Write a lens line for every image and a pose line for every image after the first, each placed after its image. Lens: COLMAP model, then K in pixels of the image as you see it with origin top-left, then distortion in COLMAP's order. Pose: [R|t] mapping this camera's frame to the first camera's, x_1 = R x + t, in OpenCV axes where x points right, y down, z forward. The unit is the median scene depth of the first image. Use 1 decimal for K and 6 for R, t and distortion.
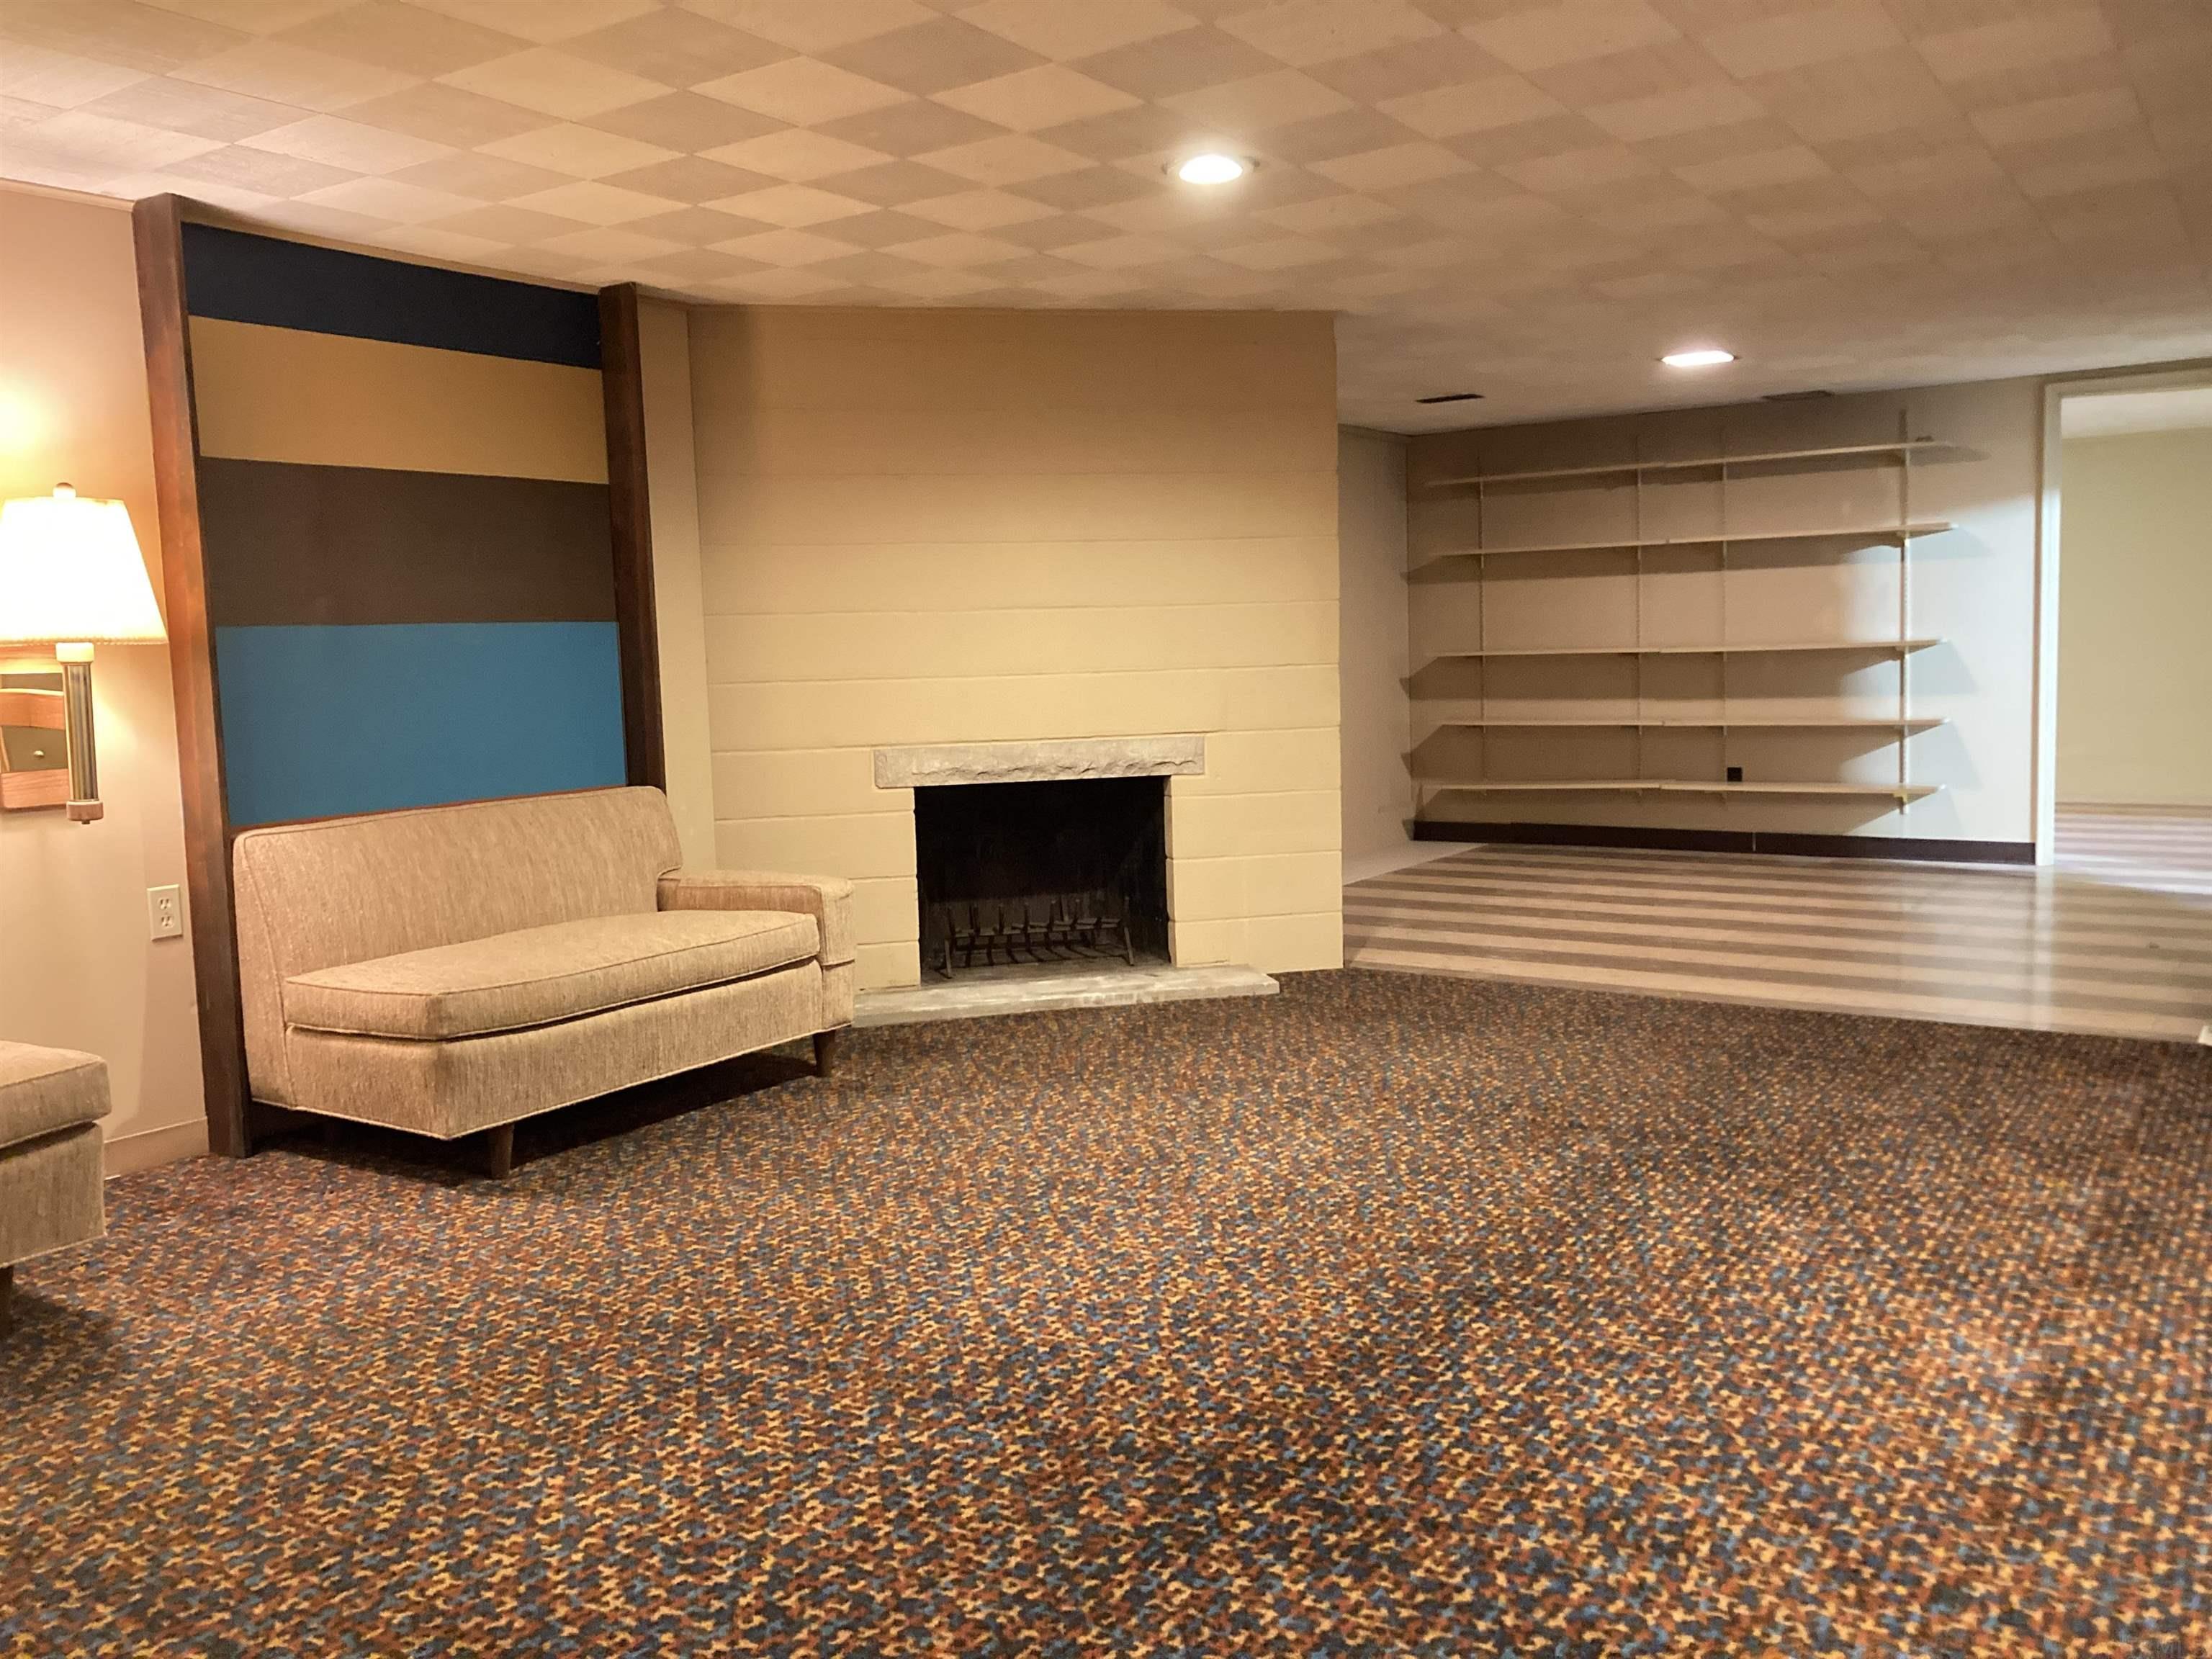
lens RADIAL K [[1825.2, 0, 1051.8], [0, 1825.2, 781.6], [0, 0, 1]] dist [0.026824, -0.012418]
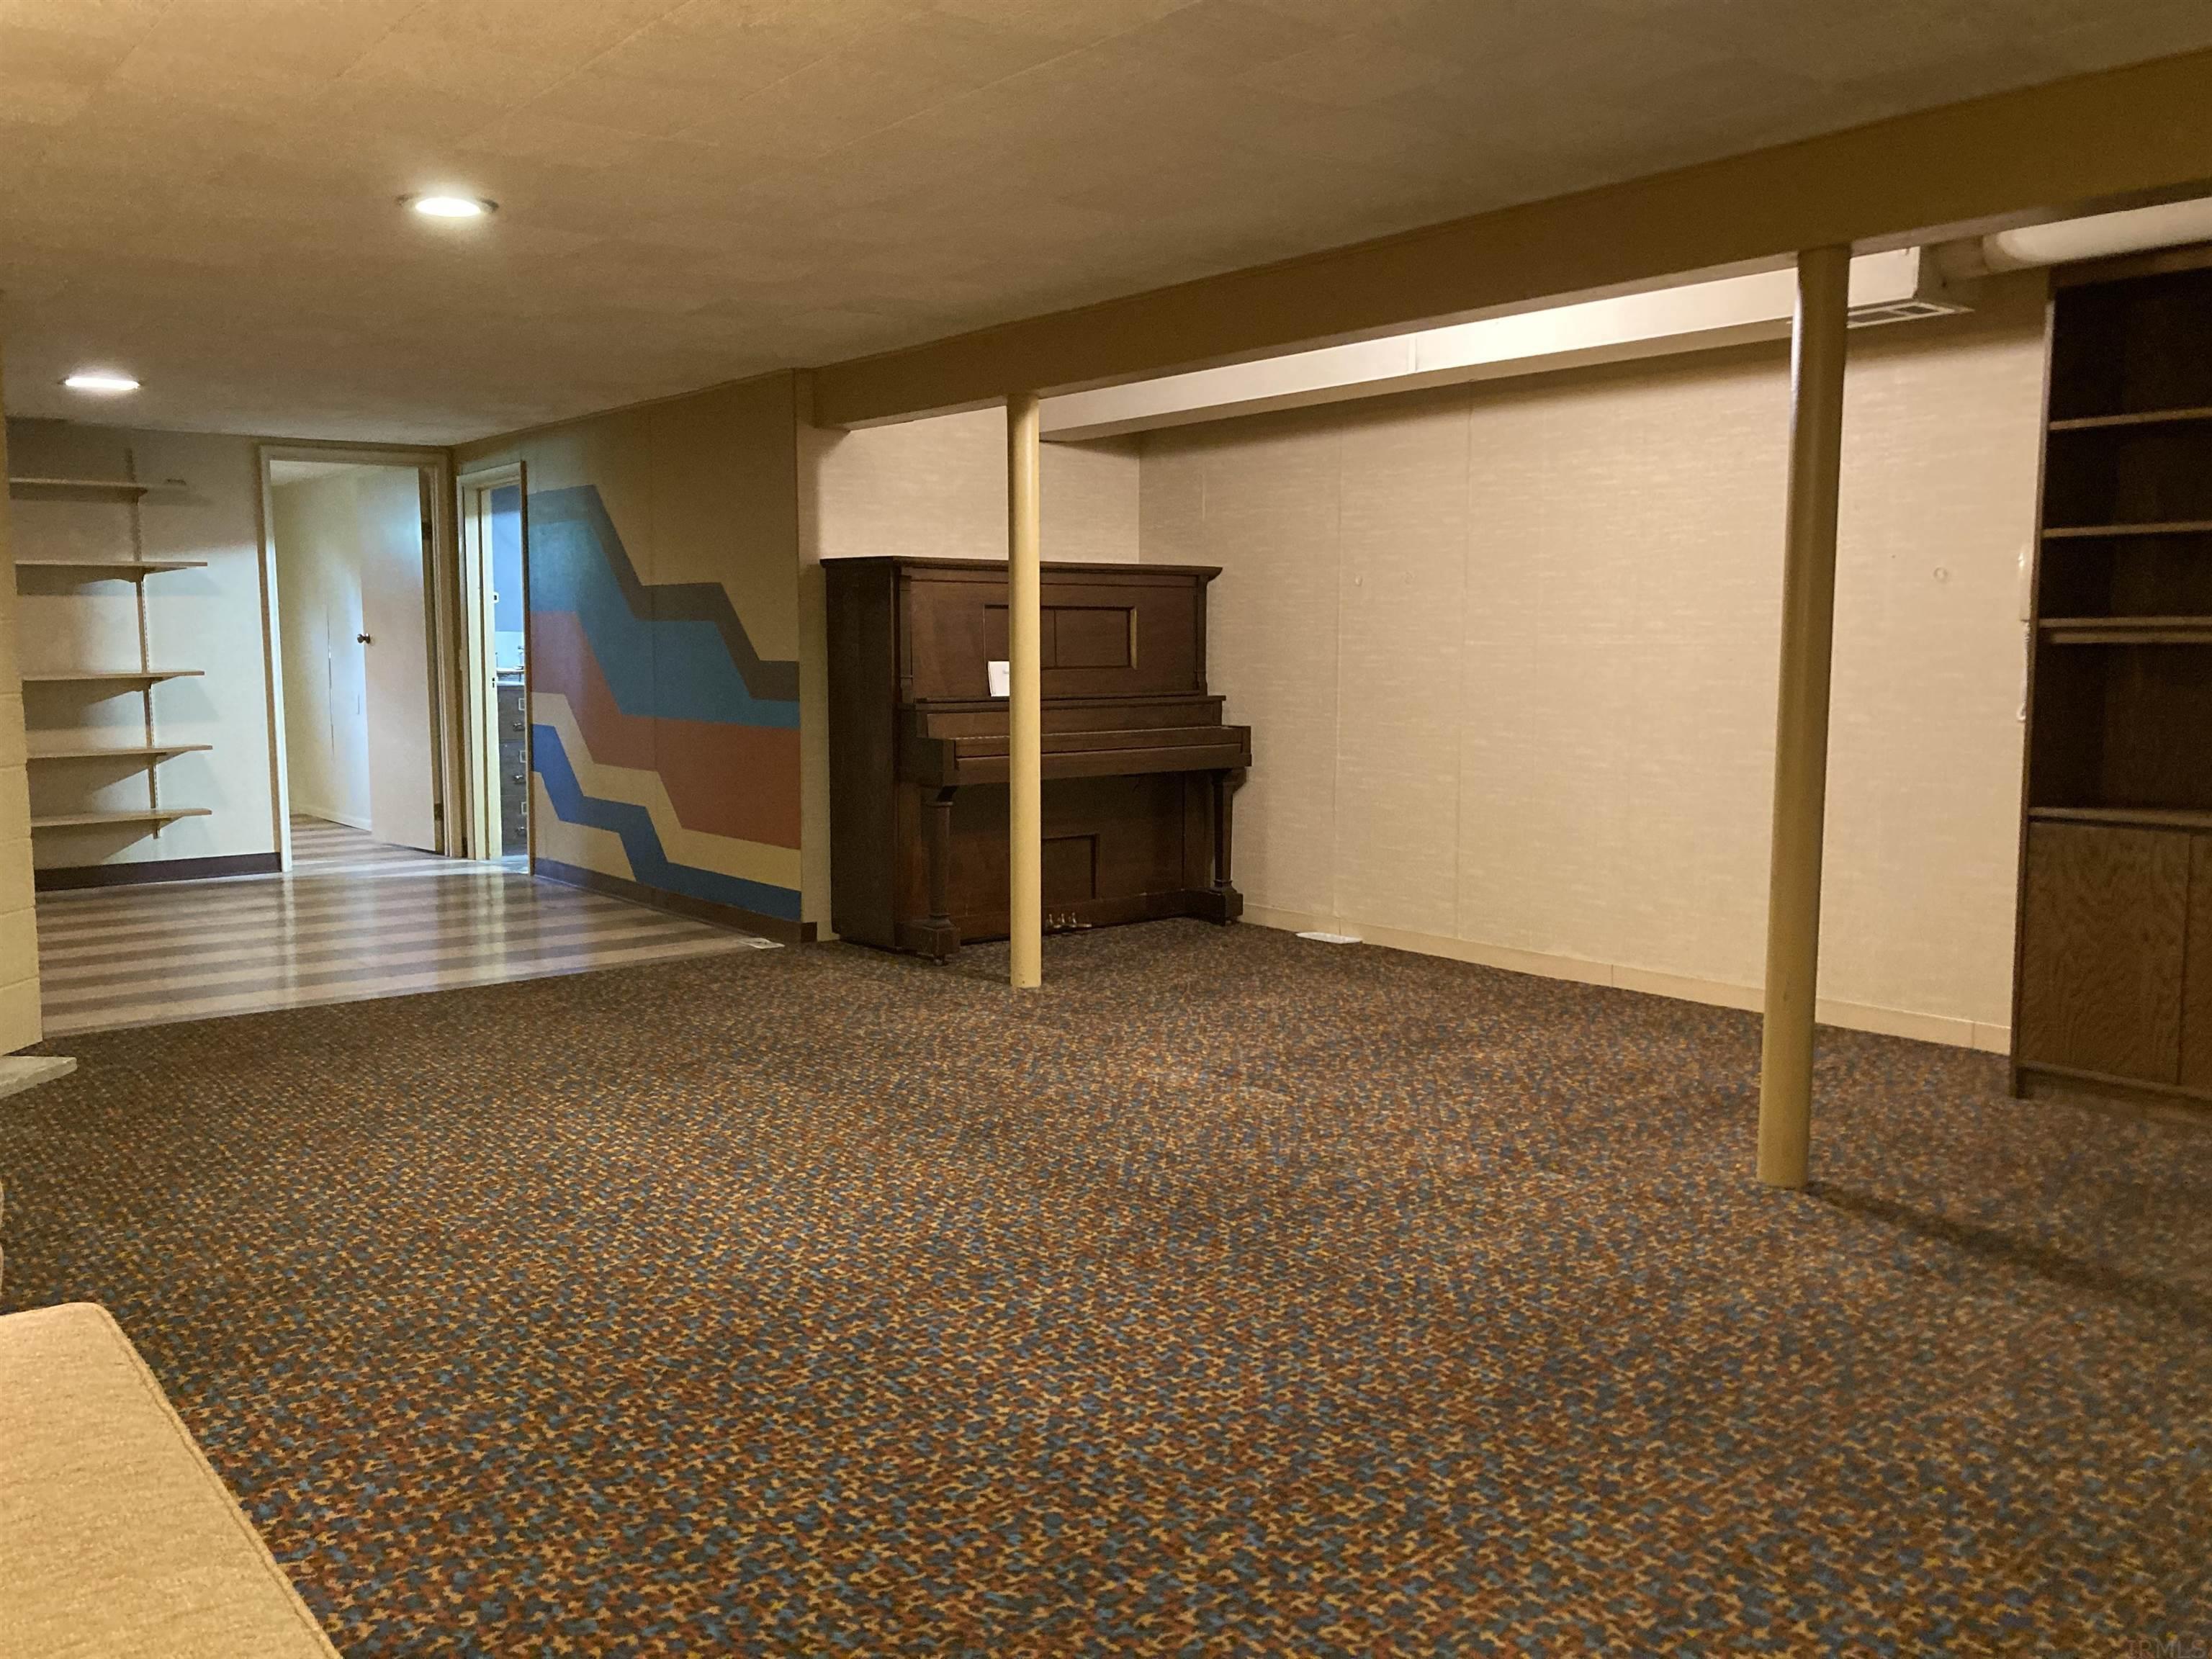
lens RADIAL K [[1818.0, 0, 1106.0], [0, 1818.0, 829.5], [0, 0, 1]] dist [0.032063, 0.000105]
pose [[0.295795, -0.079184, 0.951964, -0.378158], [0.073775, 0.995476, 0.059880, -0.009992], [-0.952398, 0.052519, 0.300299, 0.172614]]
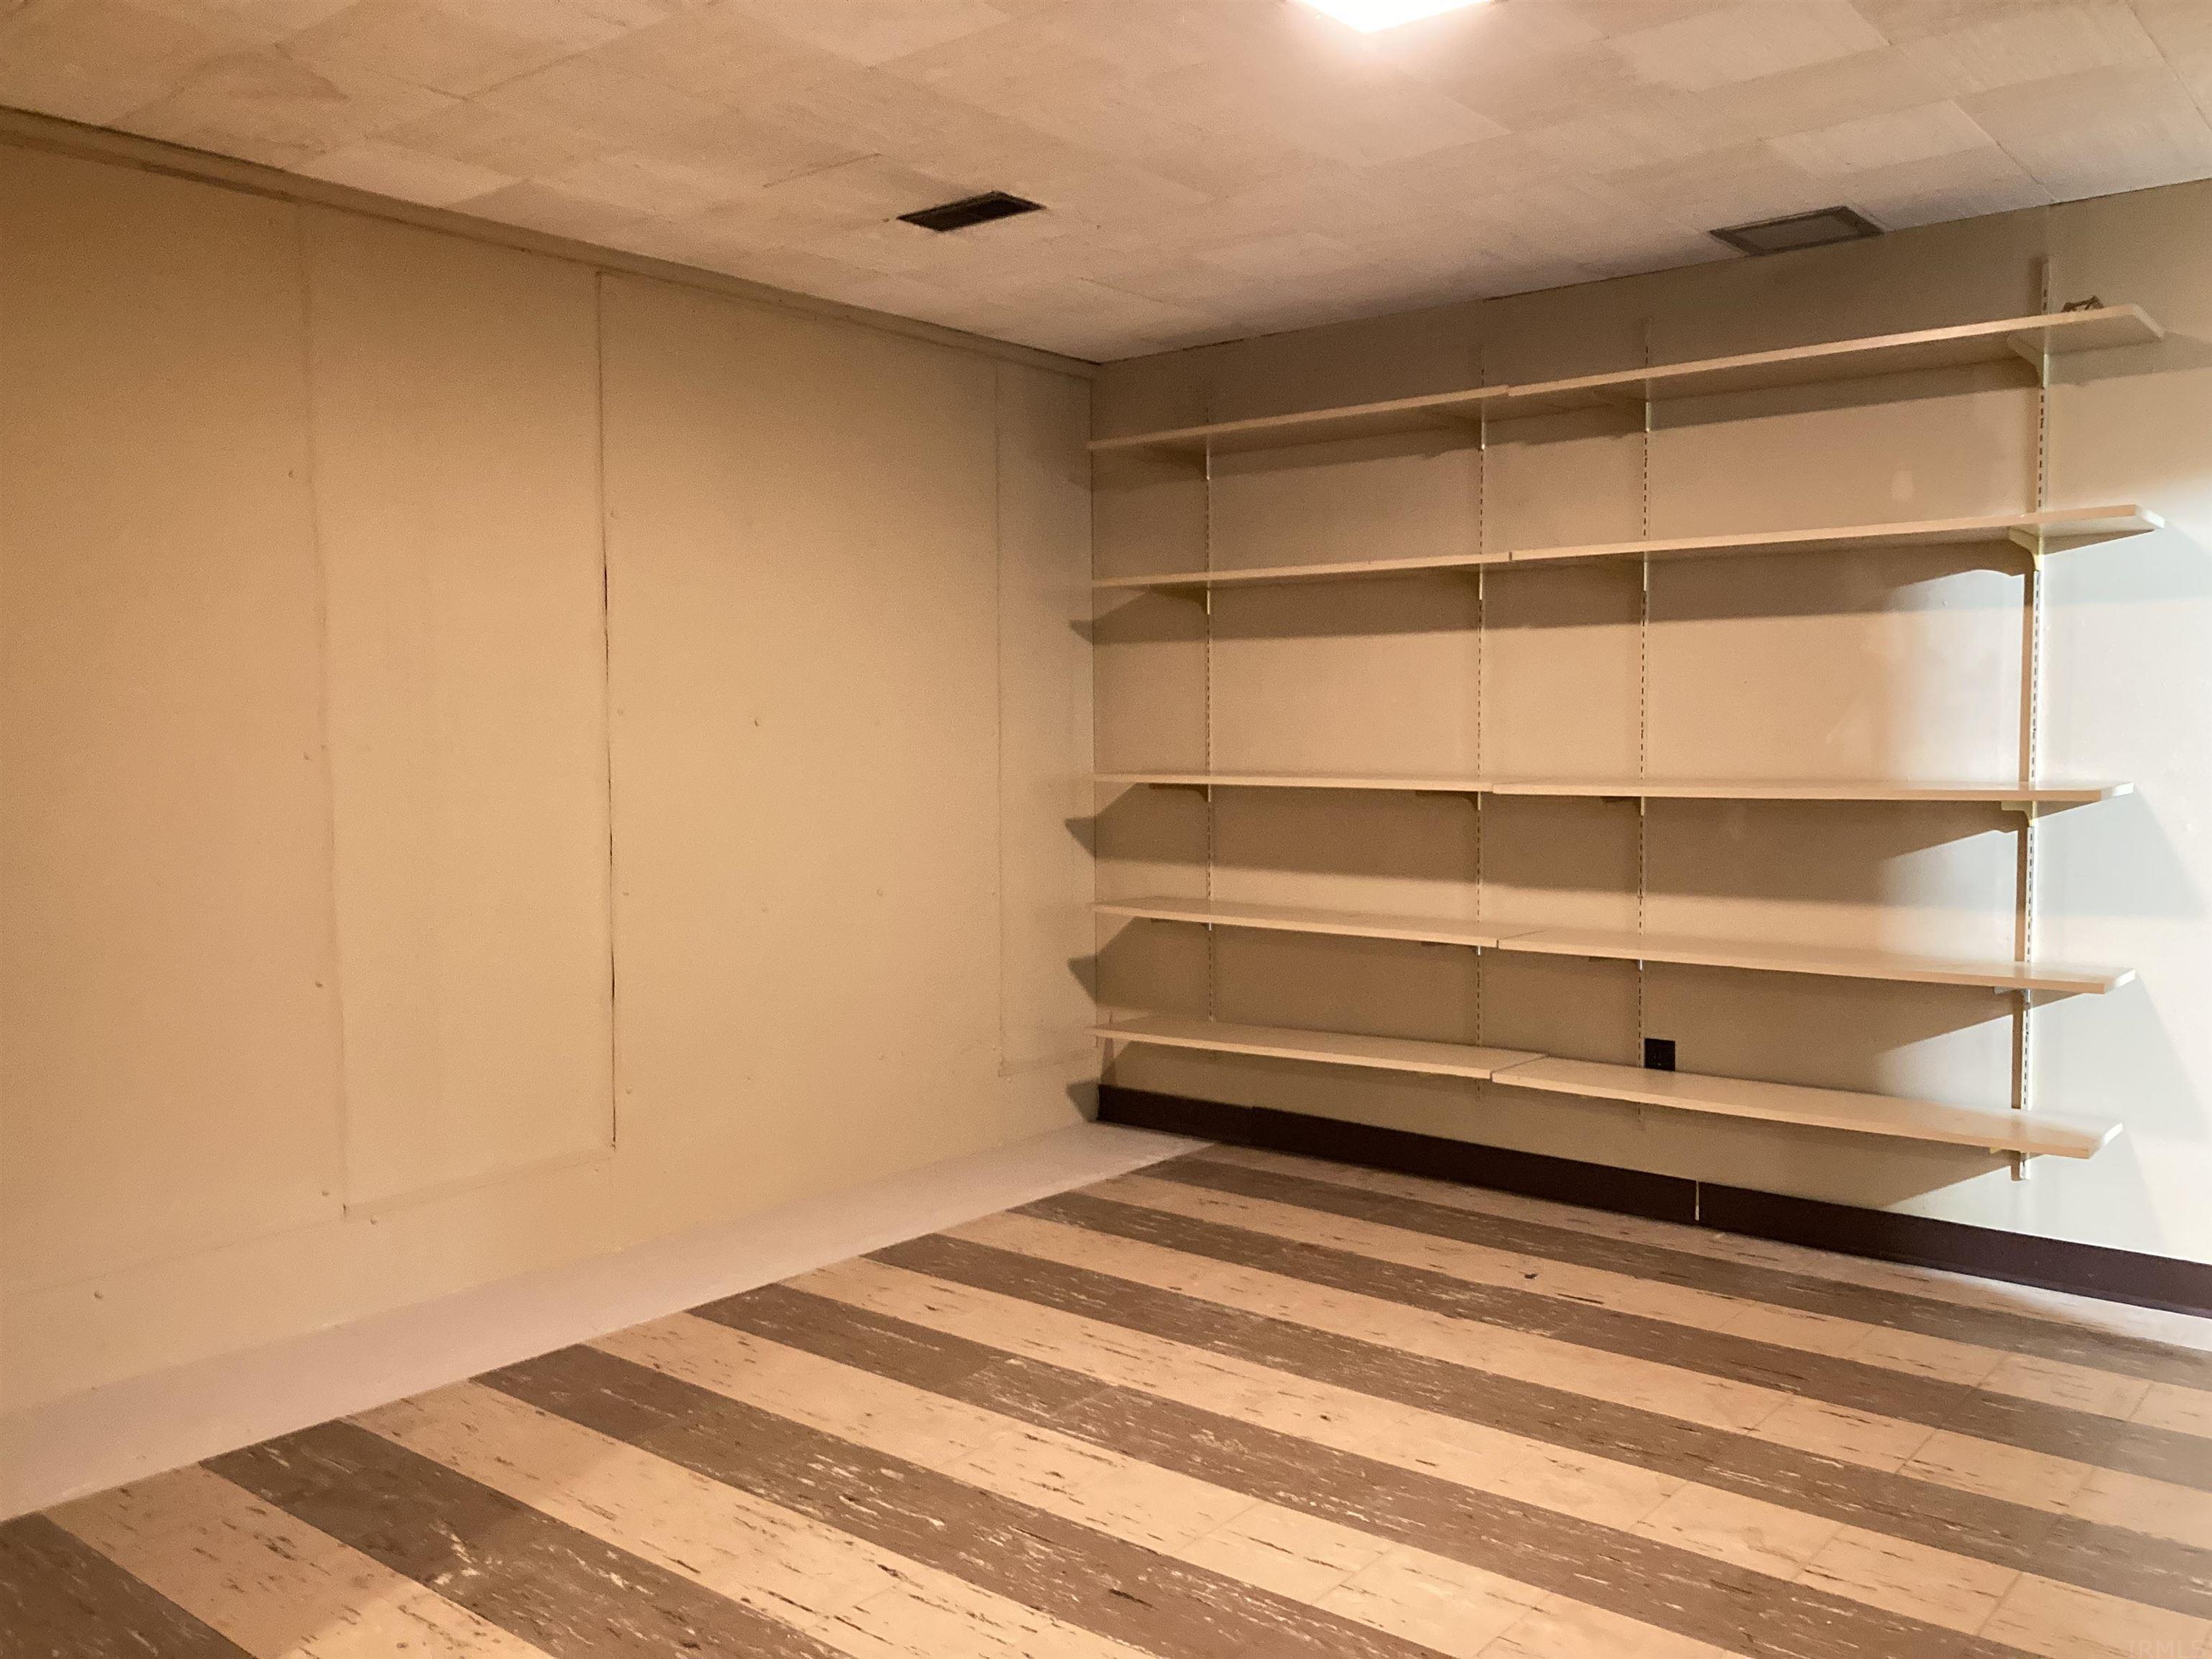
lens RADIAL K [[1818.0, 0, 1106.0], [0, 1818.0, 829.5], [0, 0, 1]] dist [0.032063, 0.000105]
pose [[0.997592, 0.030124, -0.062466, 0.274802], [-0.031222, 0.999373, -0.016676, -0.052989], [0.061925, 0.018586, 0.997908, 0.554850]]
